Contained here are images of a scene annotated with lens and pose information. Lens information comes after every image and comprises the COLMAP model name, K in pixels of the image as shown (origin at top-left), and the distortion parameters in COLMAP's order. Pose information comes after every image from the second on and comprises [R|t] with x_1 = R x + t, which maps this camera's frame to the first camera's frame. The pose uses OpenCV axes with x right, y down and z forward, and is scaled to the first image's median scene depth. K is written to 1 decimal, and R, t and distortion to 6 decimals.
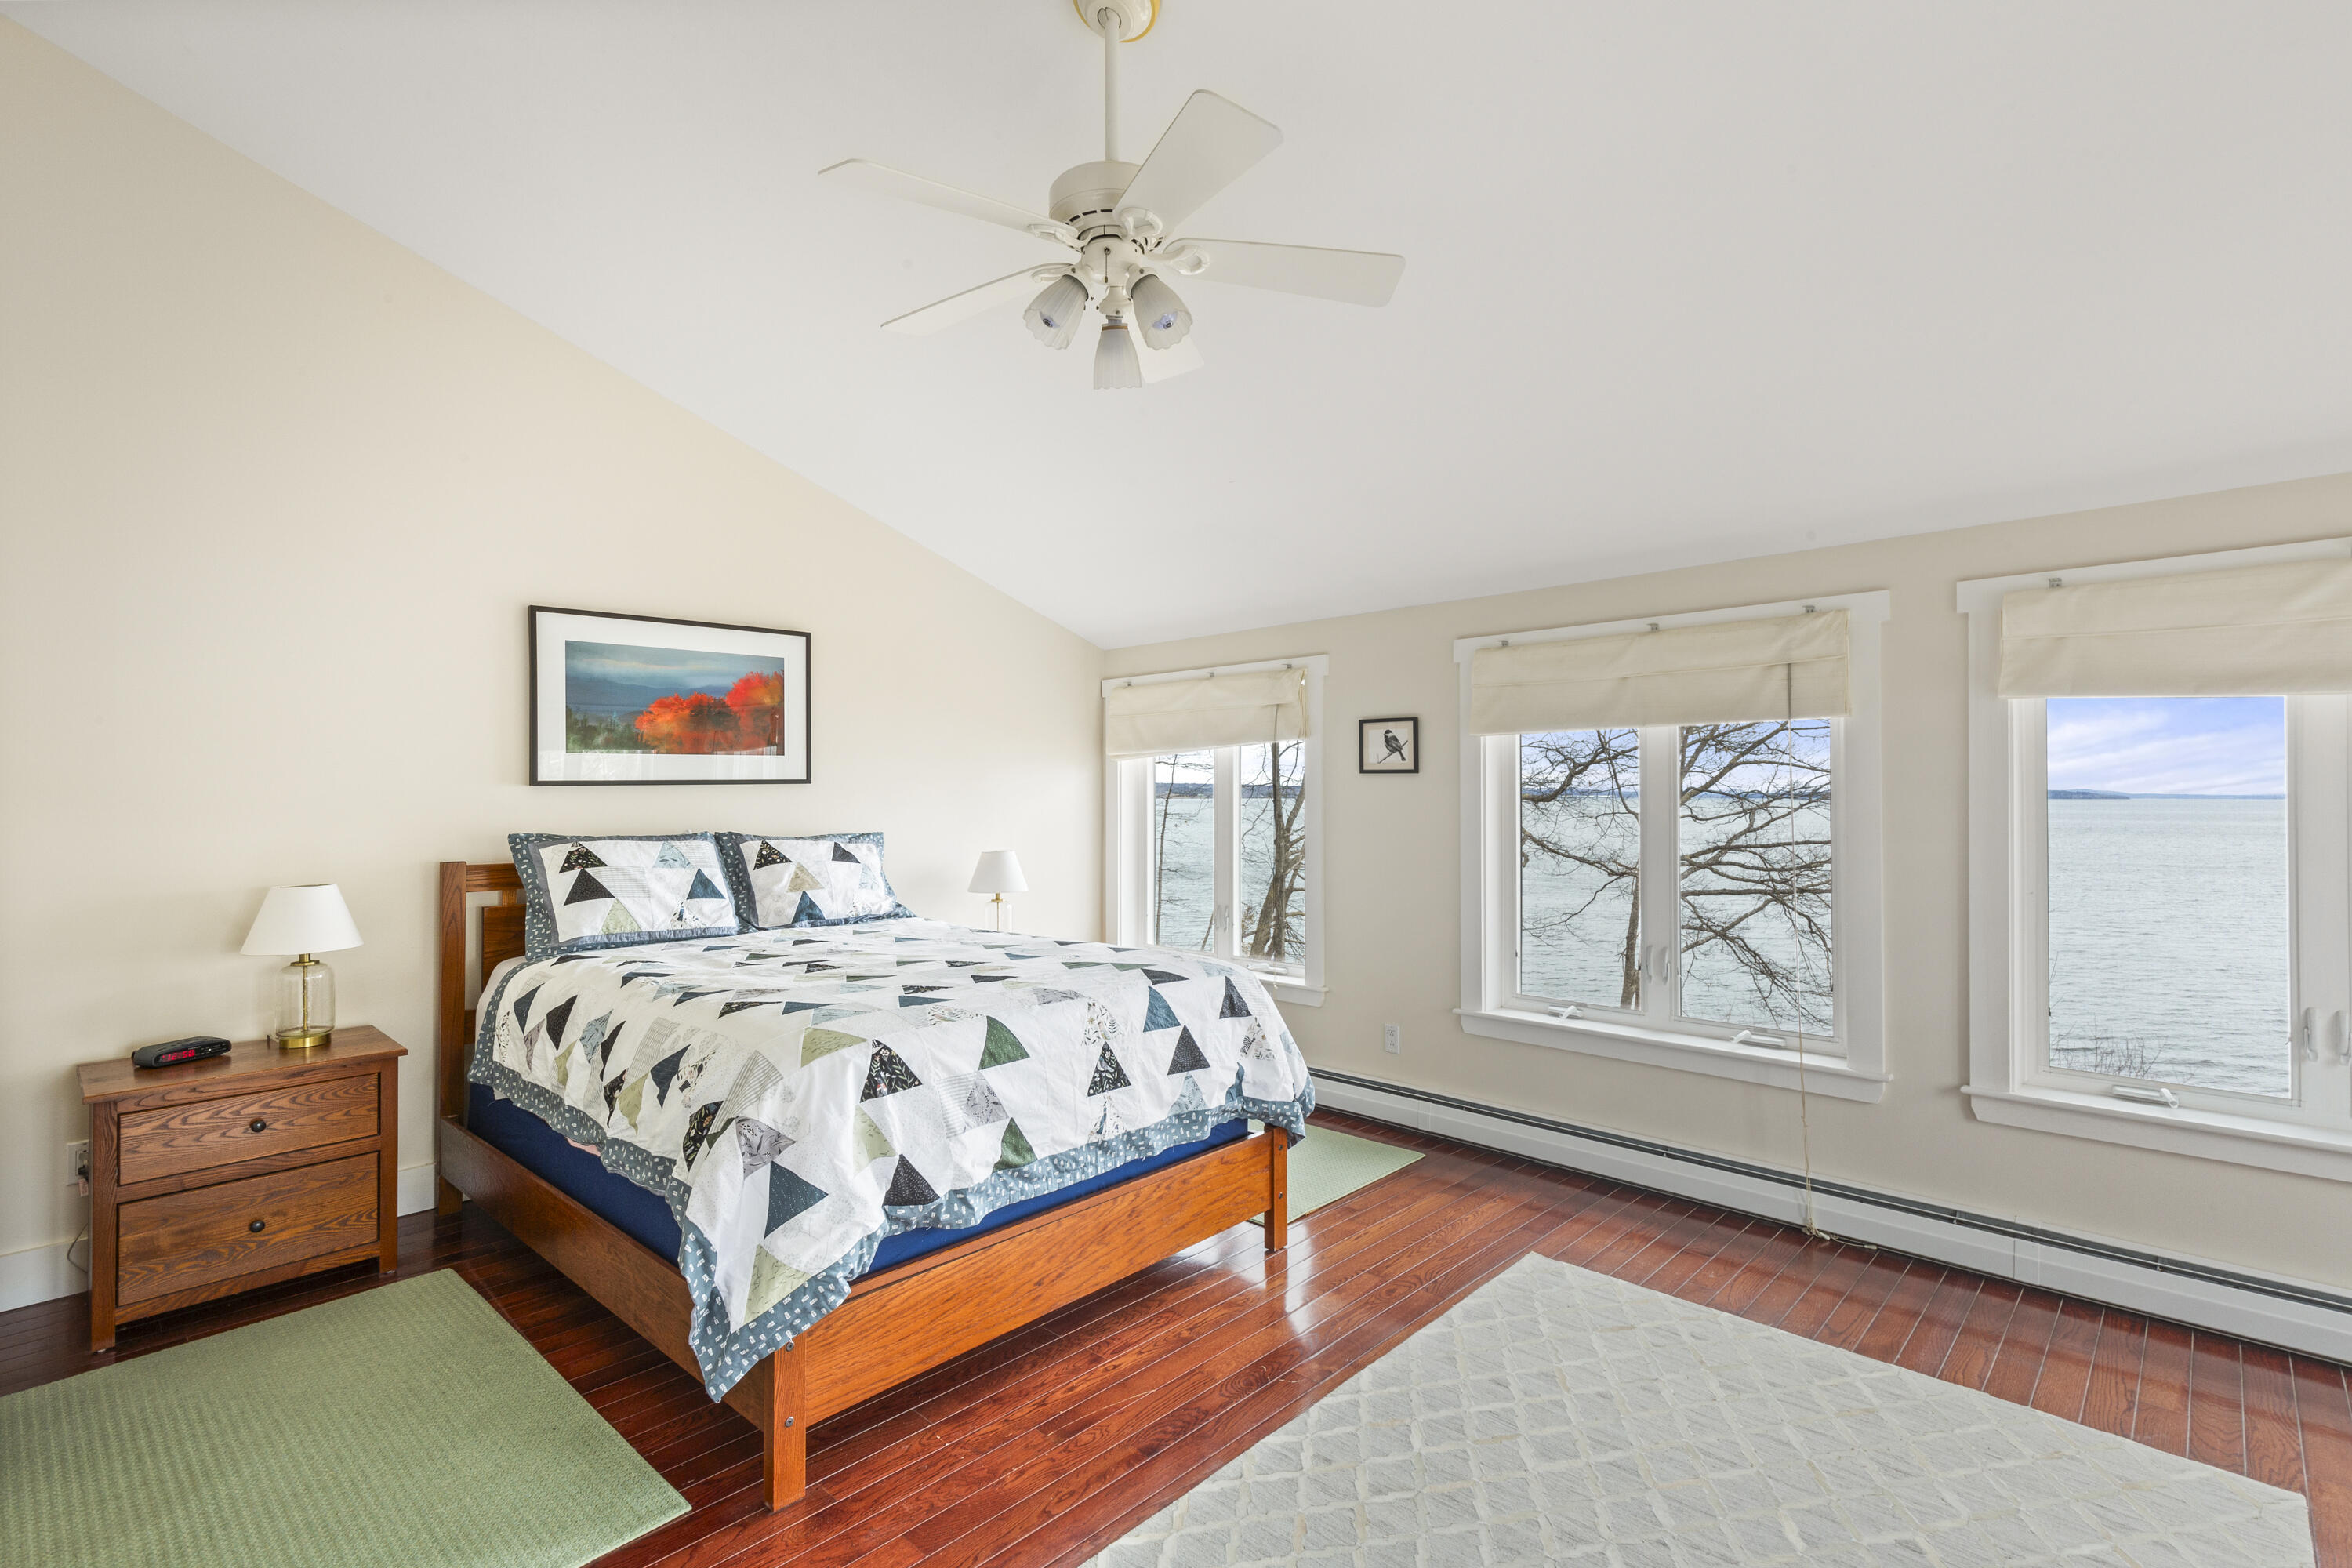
lens RADIAL K [[1086.9, 0, 1164.1], [0, 1086.9, 749.6], [0, 0, 1]] dist [0.007621, -0.000847]
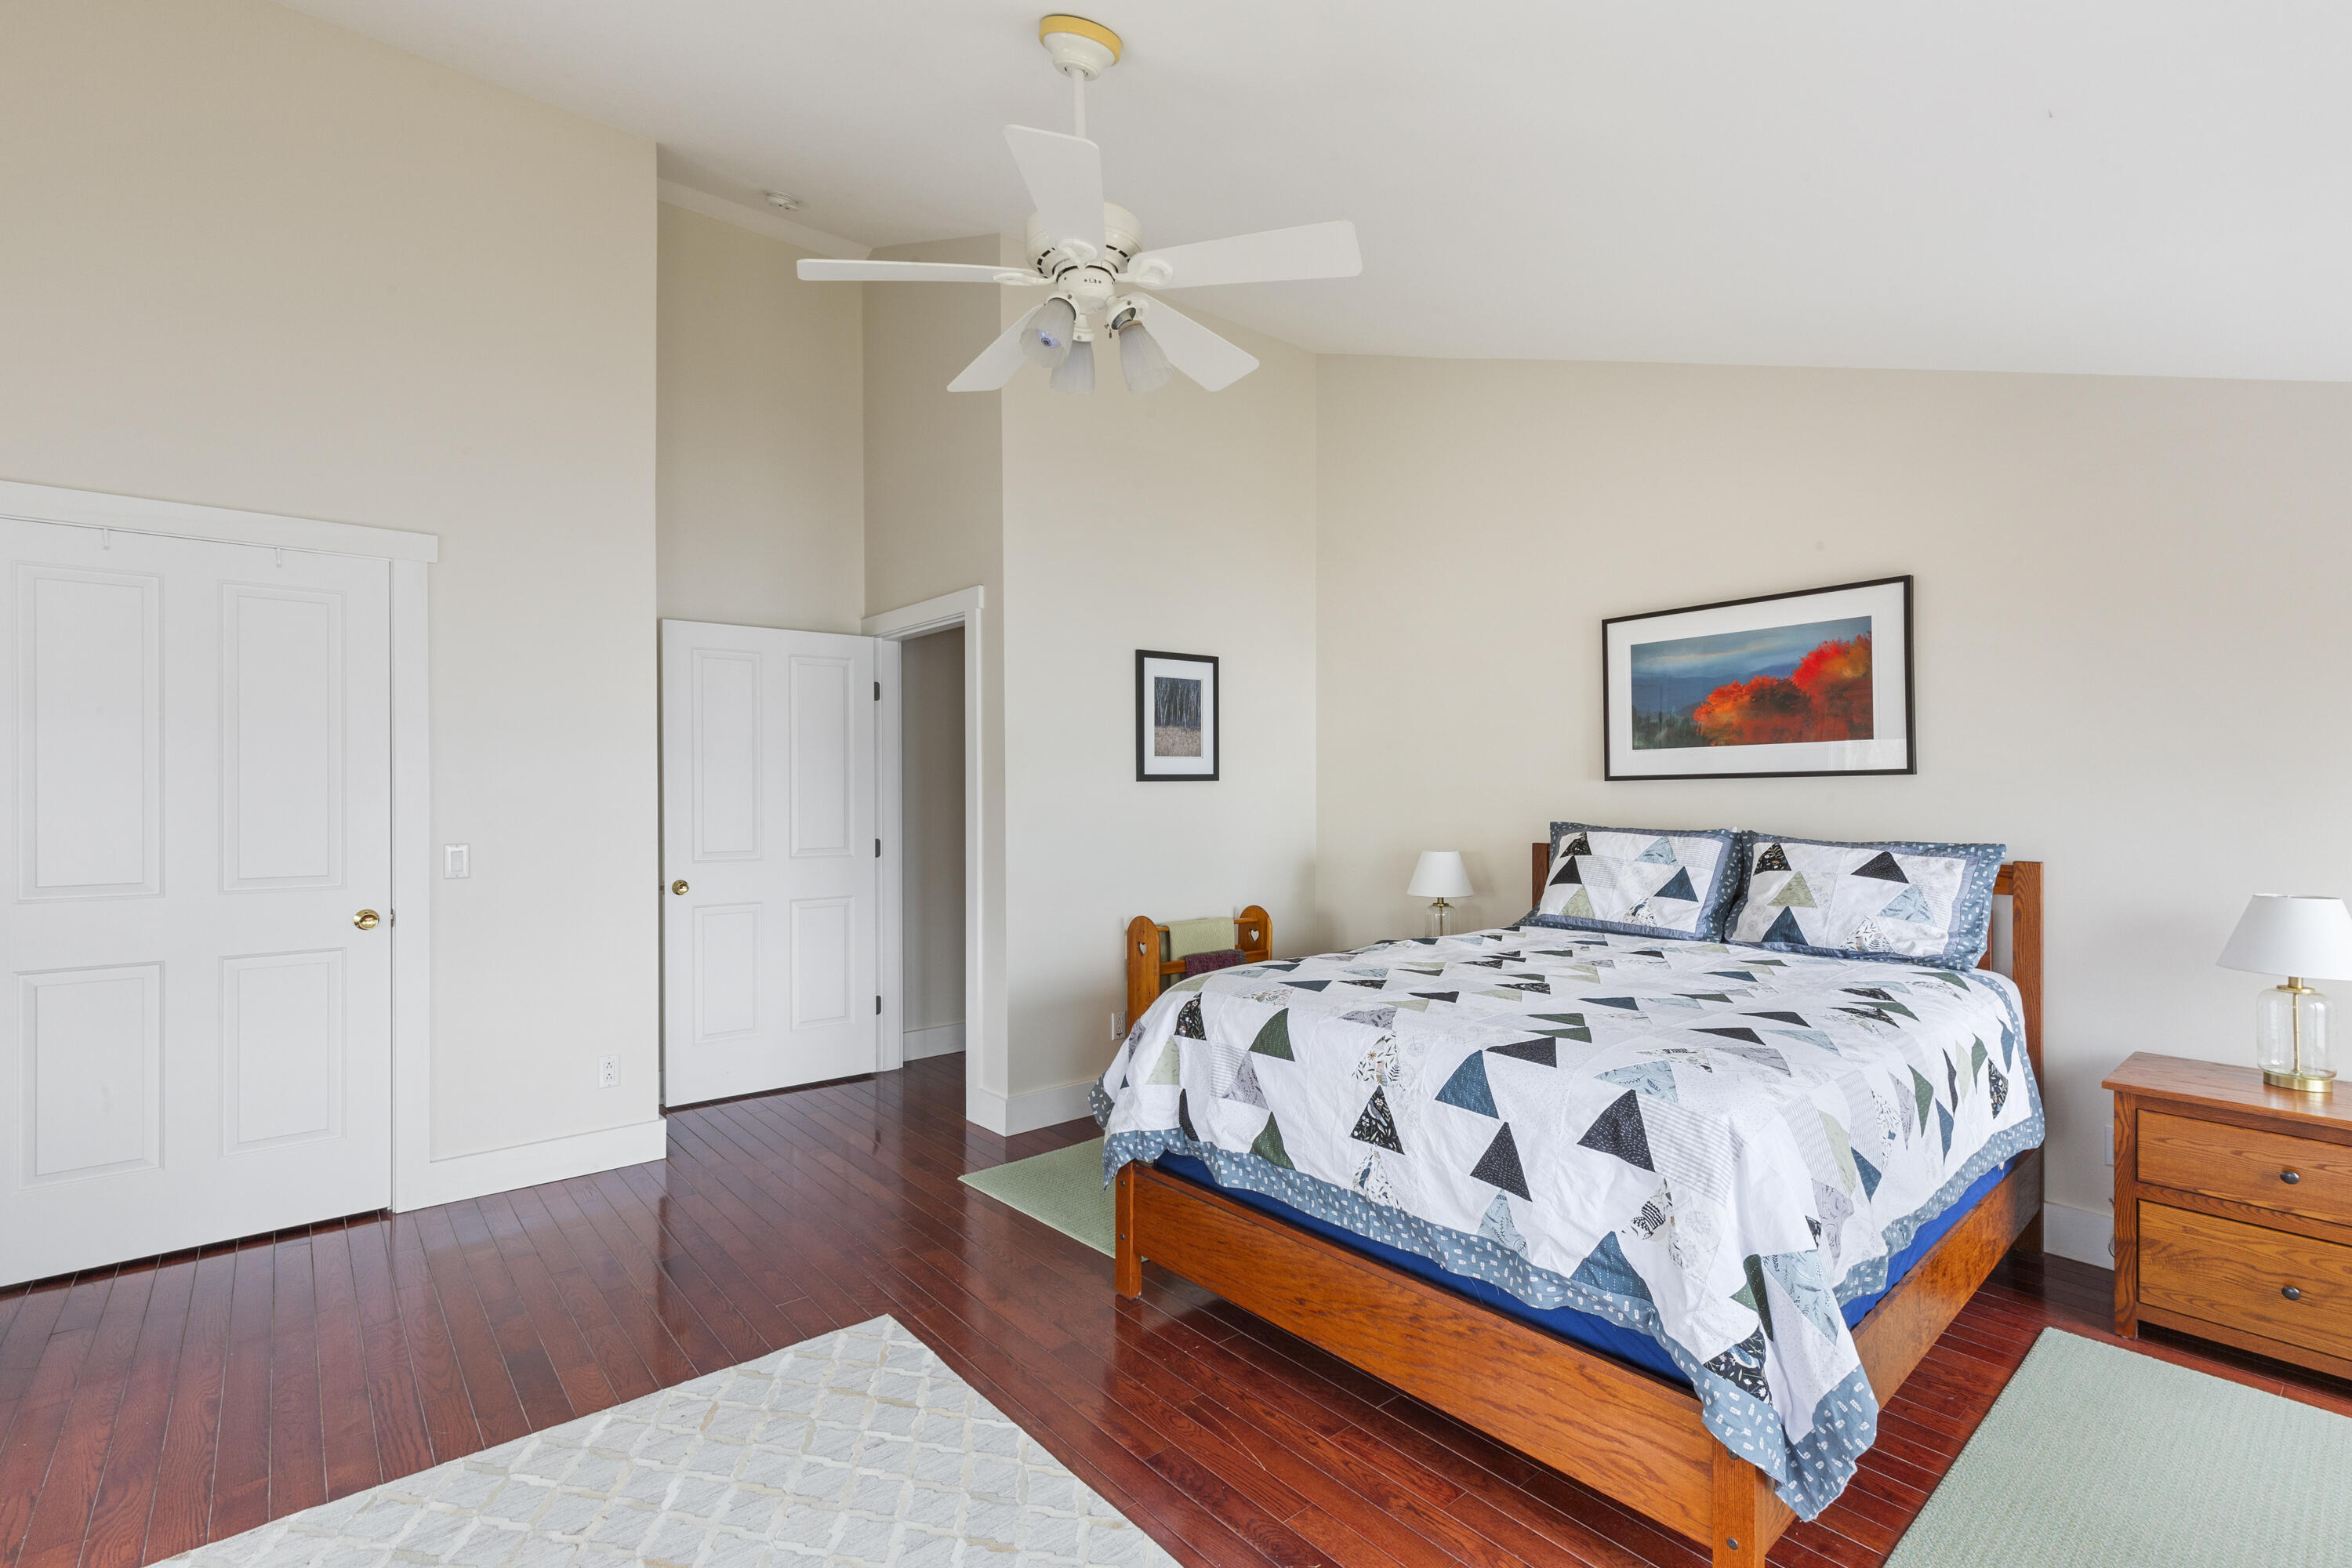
lens RADIAL K [[1069.7, 0, 1178.6], [0, 1069.7, 777.5], [0, 0, 1]] dist [0.007110, -0.000769]
pose [[-0.104430, -0.011042, -0.994471, 0.577711], [0.039997, 0.999083, -0.015293, 0.029953], [0.993728, -0.041373, -0.103892, 0.701595]]
